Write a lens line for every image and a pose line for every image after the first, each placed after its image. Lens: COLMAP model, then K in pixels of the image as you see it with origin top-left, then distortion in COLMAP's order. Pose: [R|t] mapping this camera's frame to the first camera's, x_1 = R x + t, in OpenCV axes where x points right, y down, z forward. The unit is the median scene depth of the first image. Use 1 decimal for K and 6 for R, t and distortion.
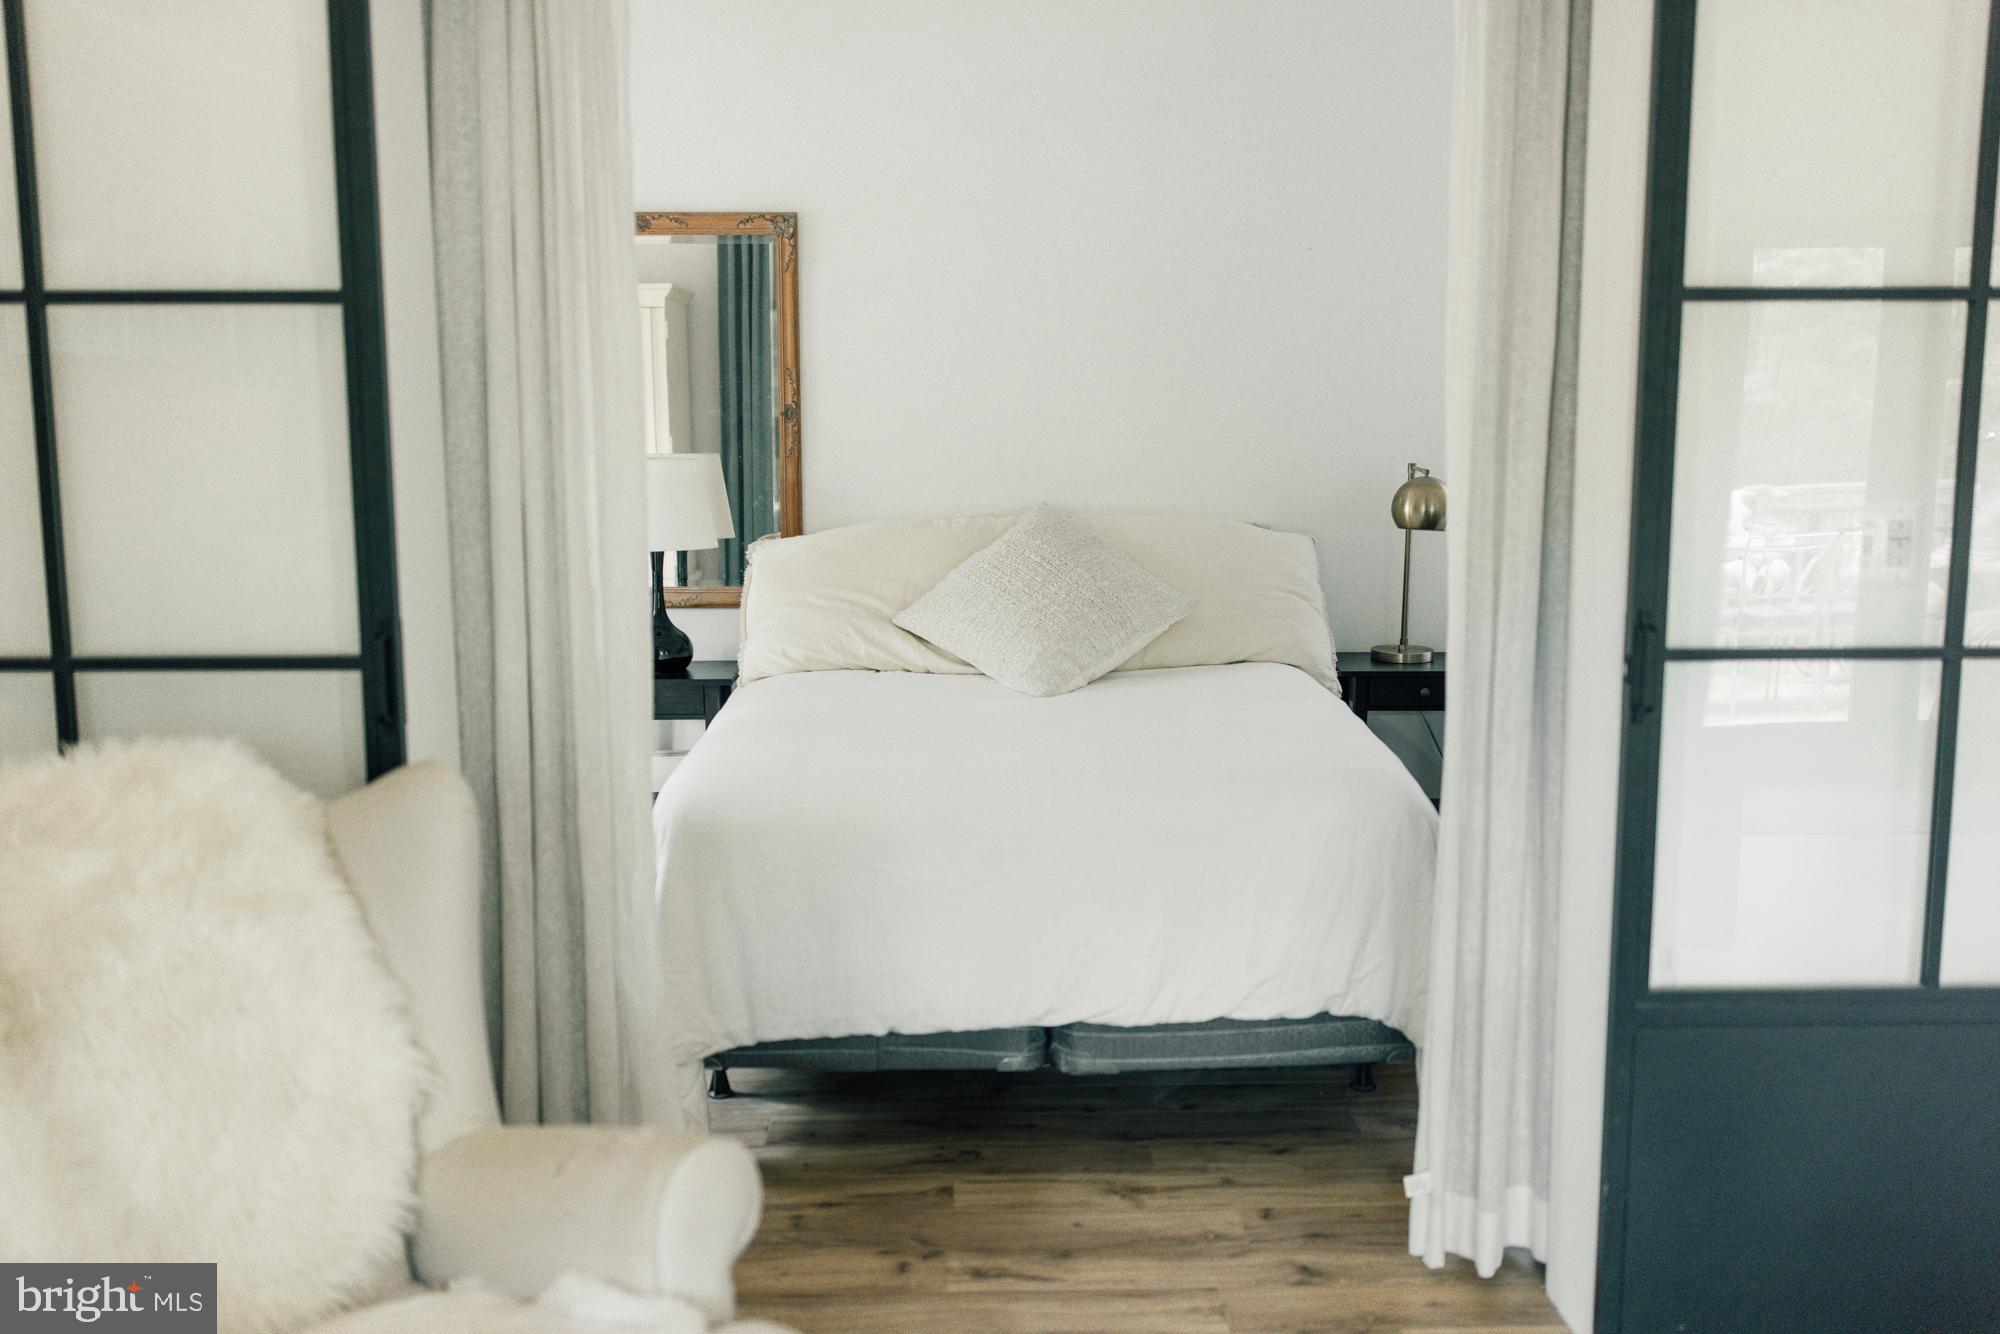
lens RADIAL K [[1897.2, 0, 989.7], [0, 1897.2, 672.0], [0, 0, 1]] dist [0.012409, -0.013001]
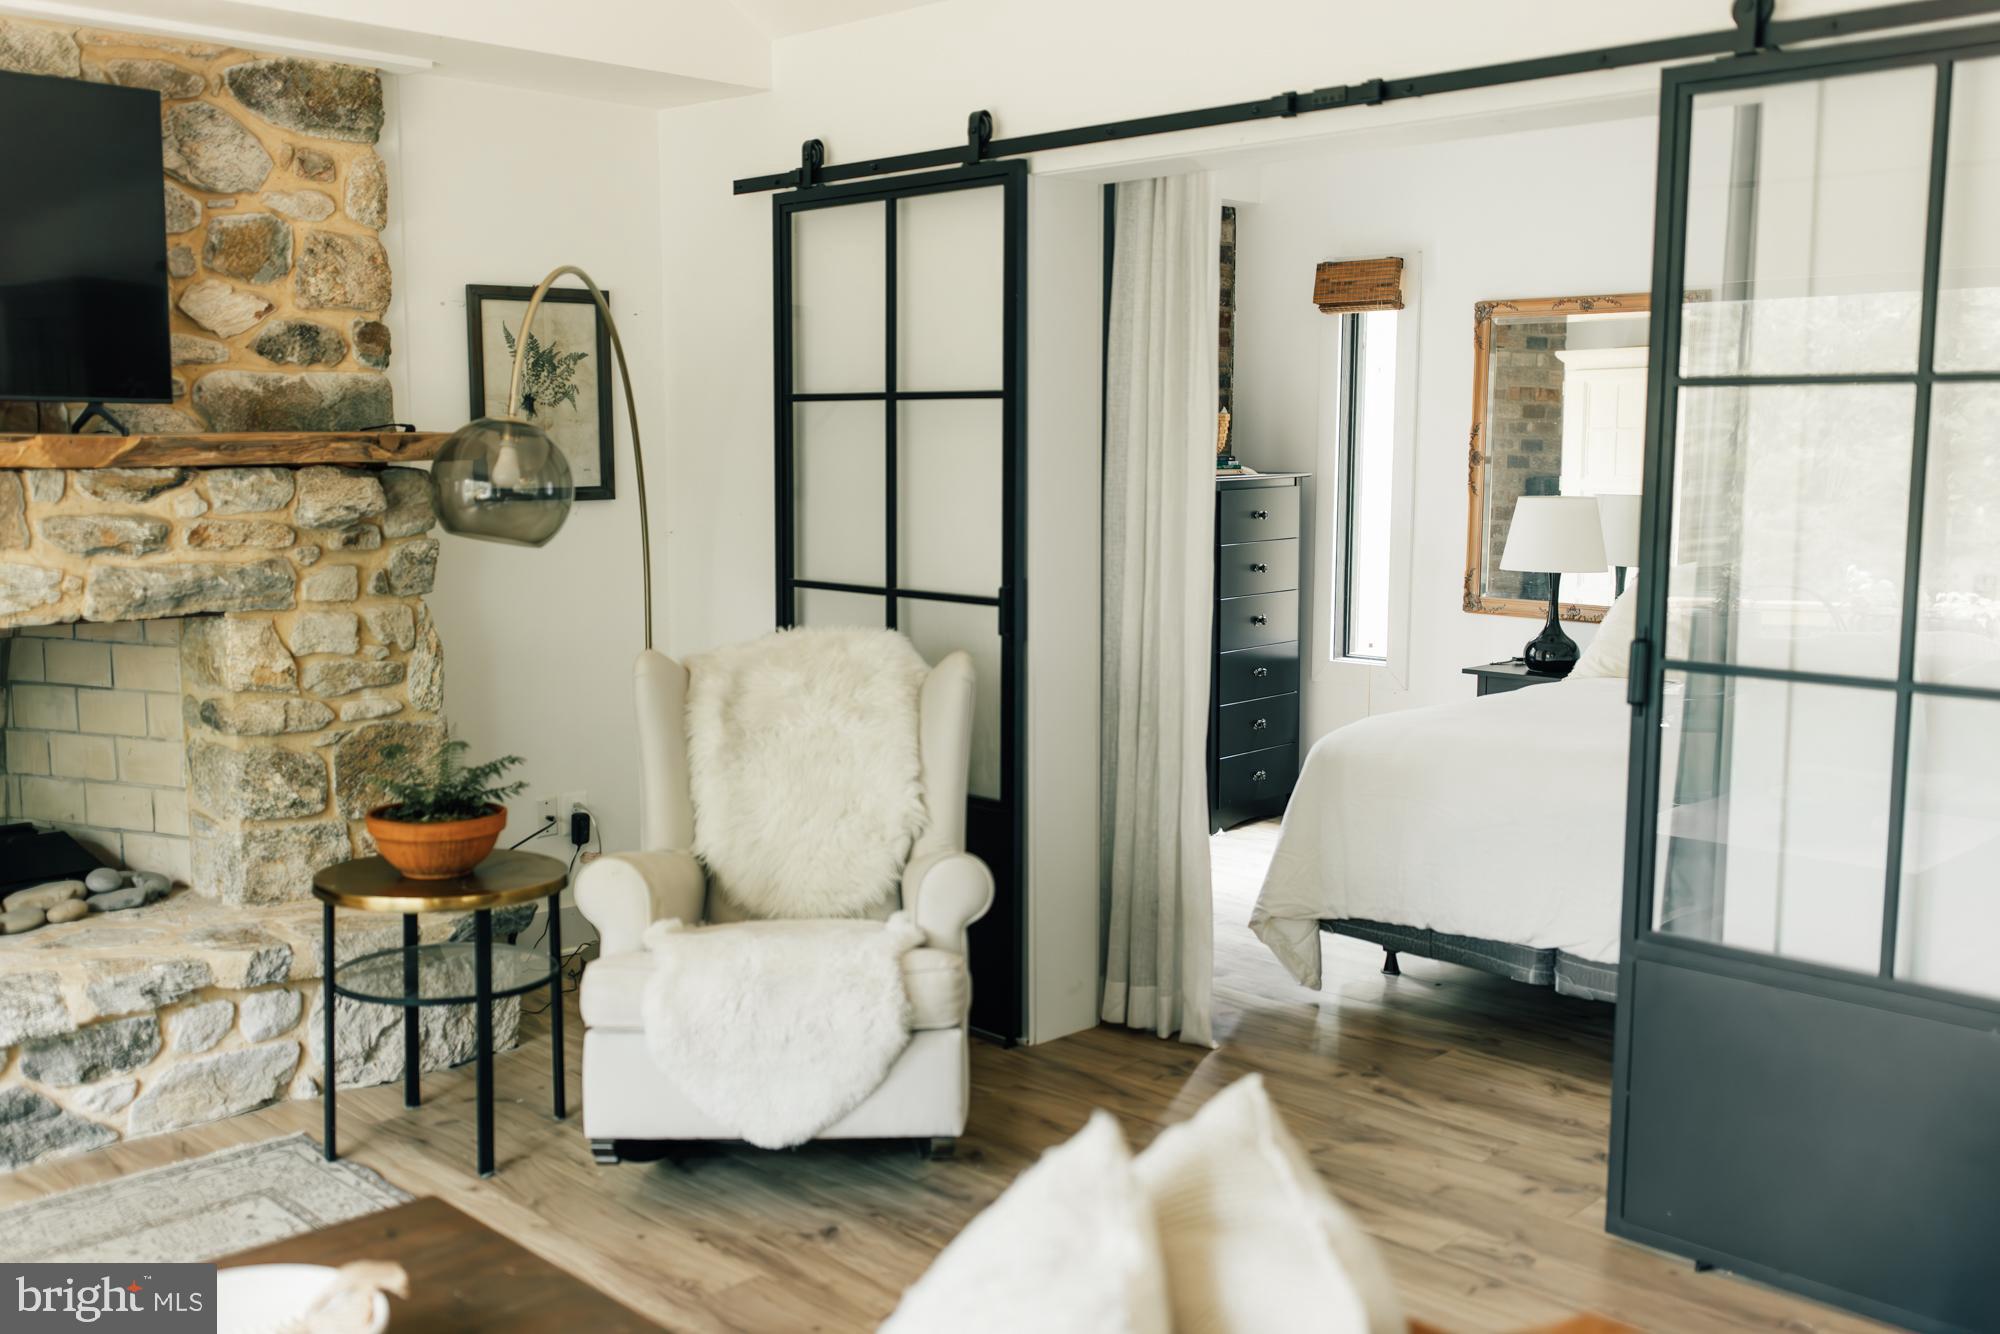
lens RADIAL K [[1897.2, 0, 989.7], [0, 1897.2, 672.0], [0, 0, 1]] dist [0.012409, -0.013001]
pose [[0.678574, 0.095330, -0.728319, 0.745831], [-0.110163, 0.993536, 0.027406, 0.009658], [0.726224, 0.061637, 0.684690, -0.156617]]
